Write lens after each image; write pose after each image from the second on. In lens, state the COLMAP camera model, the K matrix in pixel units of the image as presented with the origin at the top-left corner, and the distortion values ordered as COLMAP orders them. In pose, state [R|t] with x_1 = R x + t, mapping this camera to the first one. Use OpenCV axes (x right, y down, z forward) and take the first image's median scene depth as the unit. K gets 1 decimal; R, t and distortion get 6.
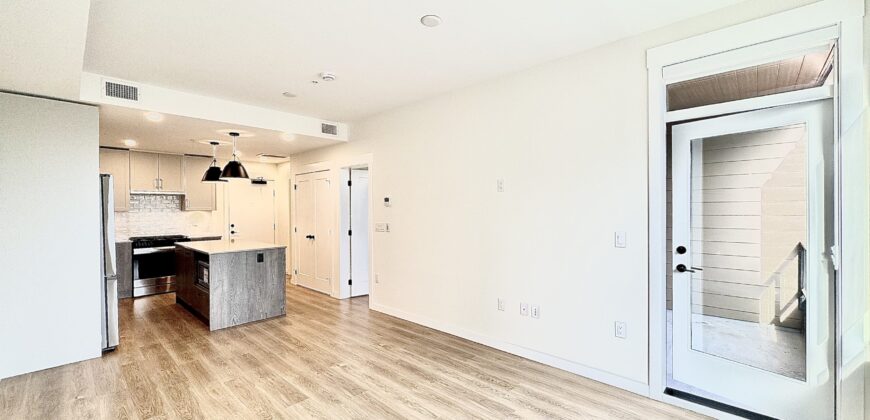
lens RADIAL K [[346.3, 0, 435.0], [0, 346.3, 210.0], [0, 0, 1]] dist [0.000792, -0.000005]
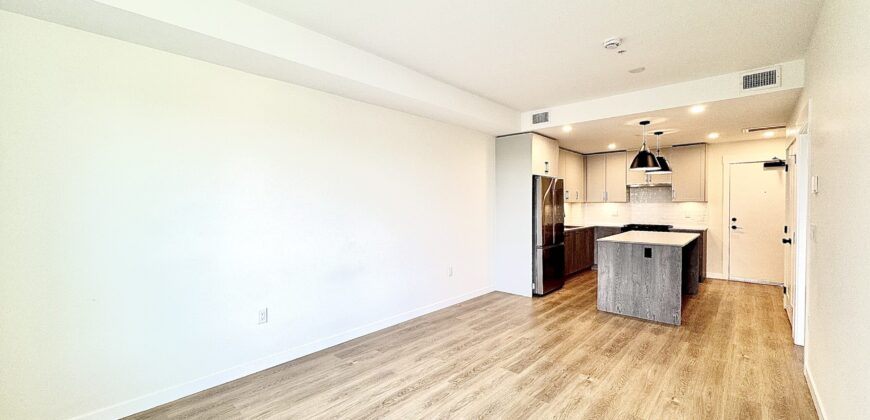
lens RADIAL K [[346.3, 0, 435.0], [0, 346.3, 210.0], [0, 0, 1]] dist [0.000792, -0.000005]
pose [[0.010549, 0.024160, -0.999652, 0.465313], [0.000207, 0.999708, 0.024164, 0.001830], [0.999944, -0.000462, 0.010541, 0.479415]]
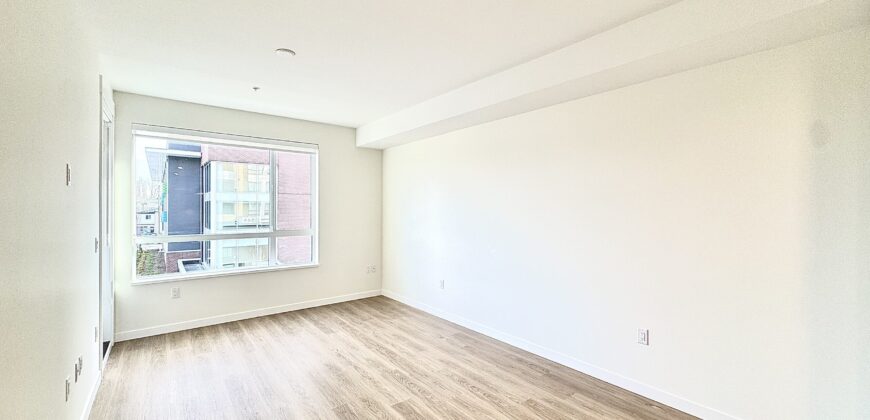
lens RADIAL K [[346.3, 0, 435.0], [0, 346.3, 210.0], [0, 0, 1]] dist [0.000792, -0.000005]
pose [[-0.989499, 0.001922, 0.144527, -0.415948], [0.002585, 0.999987, 0.004399, -0.012210], [-0.144516, 0.004726, -0.989491, 1.287385]]
